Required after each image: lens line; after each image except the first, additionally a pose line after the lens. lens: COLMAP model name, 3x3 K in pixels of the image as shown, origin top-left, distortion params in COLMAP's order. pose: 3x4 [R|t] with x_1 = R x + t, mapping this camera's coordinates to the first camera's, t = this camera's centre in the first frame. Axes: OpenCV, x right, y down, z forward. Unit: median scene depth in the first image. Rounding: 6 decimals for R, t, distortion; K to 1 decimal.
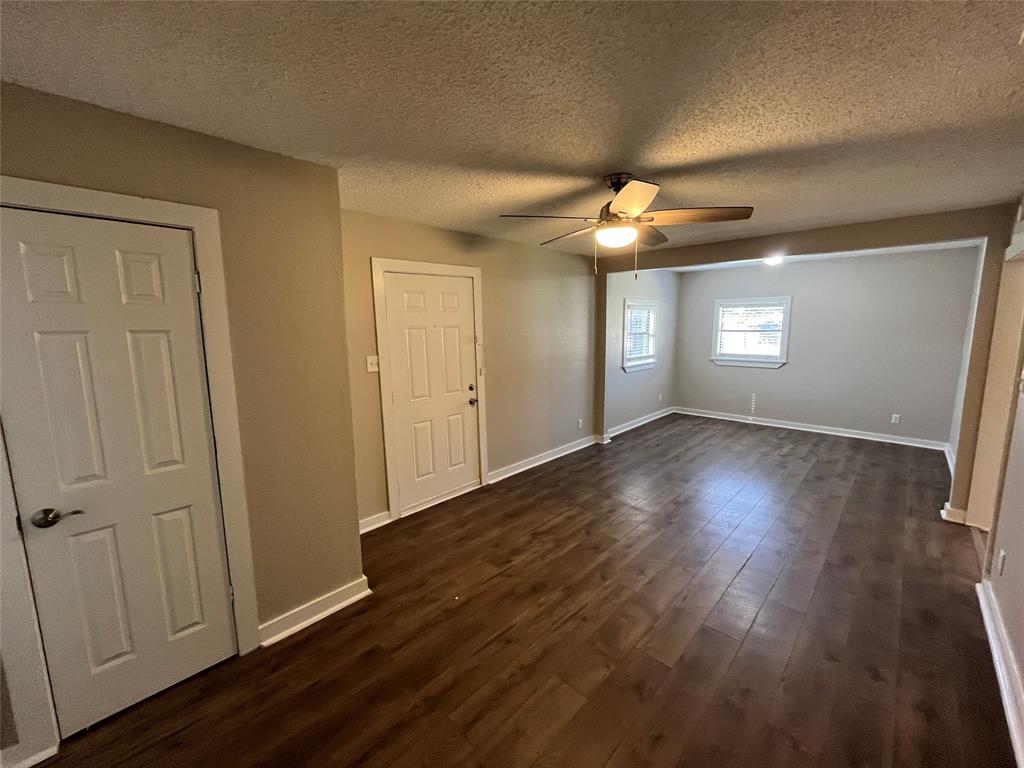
lens RADIAL K [[415.8, 0, 513.3], [0, 415.8, 389.3], [0, 0, 1]] dist [0.008569, -0.000609]
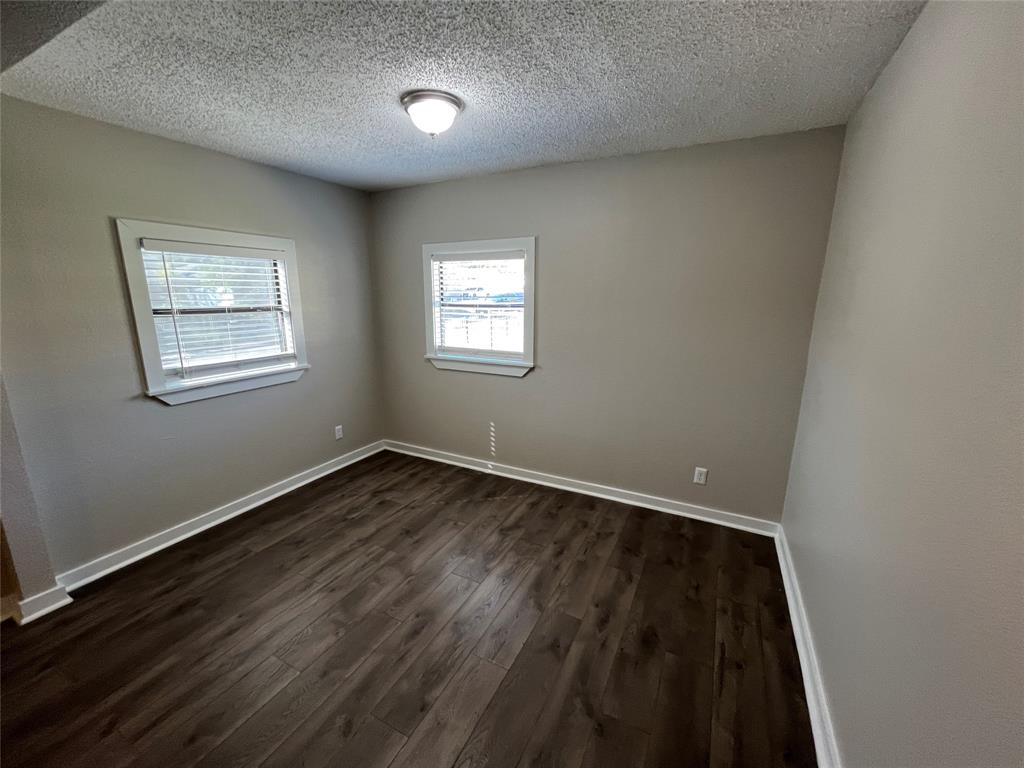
lens RADIAL K [[415.8, 0, 508.2], [0, 415.8, 379.2], [0, 0, 1]] dist [0.008569, -0.000609]
pose [[0.964207, -0.042348, 0.261748, 0.454688], [0.026003, 0.997507, 0.065595, -0.079259], [-0.263874, -0.056441, 0.962904, 0.468784]]
